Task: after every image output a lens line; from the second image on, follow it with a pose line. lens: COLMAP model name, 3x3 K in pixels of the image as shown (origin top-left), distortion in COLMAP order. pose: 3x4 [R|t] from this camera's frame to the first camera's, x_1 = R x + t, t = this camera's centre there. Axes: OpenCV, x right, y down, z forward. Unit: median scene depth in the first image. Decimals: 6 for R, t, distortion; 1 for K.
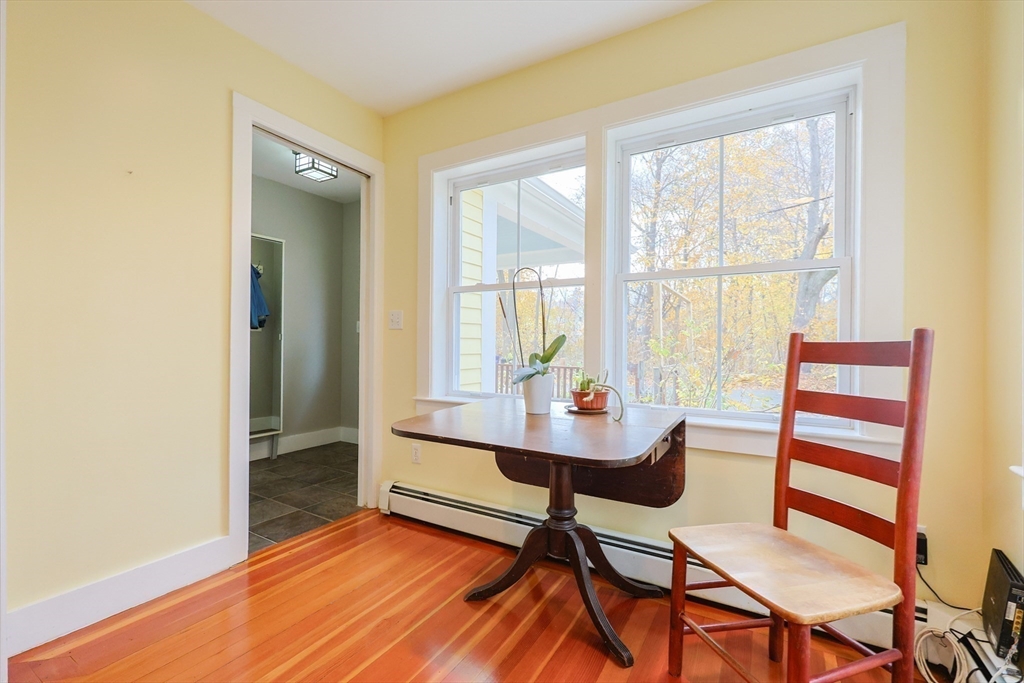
lens RADIAL K [[440.6, 0, 522.5], [0, 440.6, 338.8], [0, 0, 1]] dist [-0.005374, 0.002087]
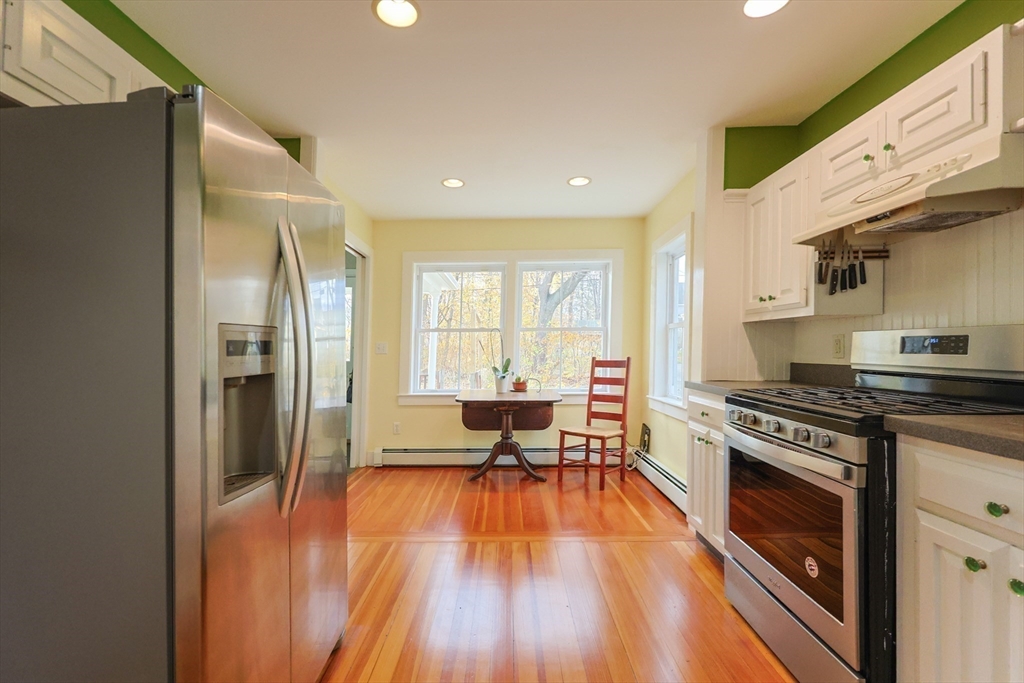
lens RADIAL K [[440.6, 0, 522.3], [0, 440.6, 343.6], [0, 0, 1]] dist [-0.005374, 0.002087]
pose [[0.848159, 0.000102, 0.529742, -1.084195], [0.000954, 0.999998, -0.001720, -0.081293], [-0.529741, 0.001964, 0.848157, -0.997584]]
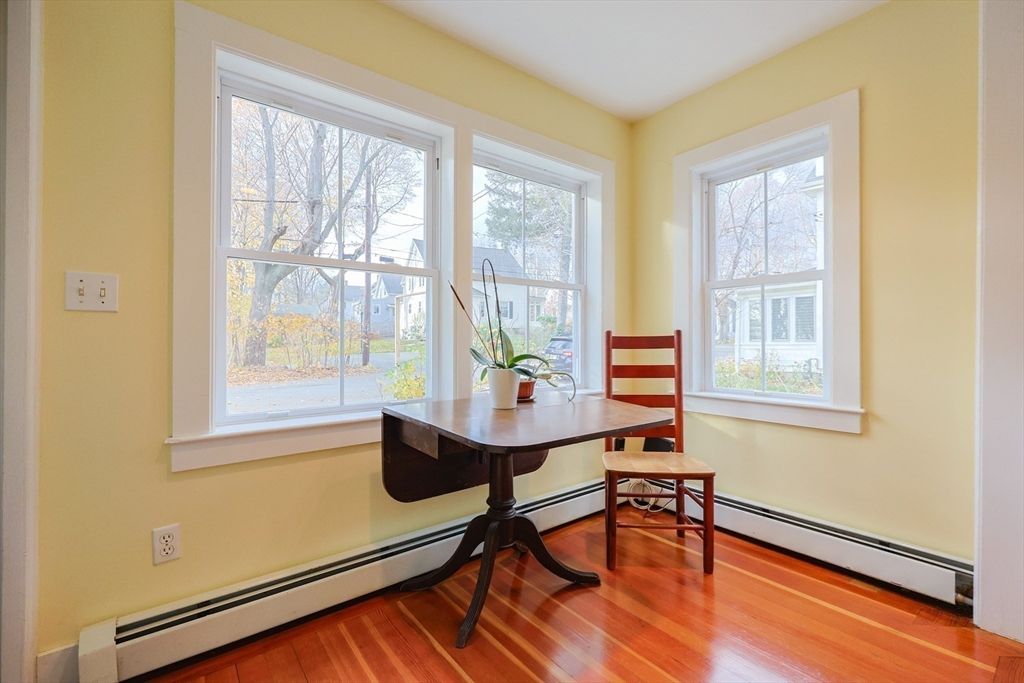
lens RADIAL K [[440.6, 0, 512.4], [0, 440.6, 336.7], [0, 0, 1]] dist [-0.005374, 0.002087]
pose [[0.369210, -0.002918, 0.929342, -0.884457], [-0.006121, 0.999966, 0.005572, 0.001446], [-0.929326, -0.007746, 0.369179, 0.619290]]
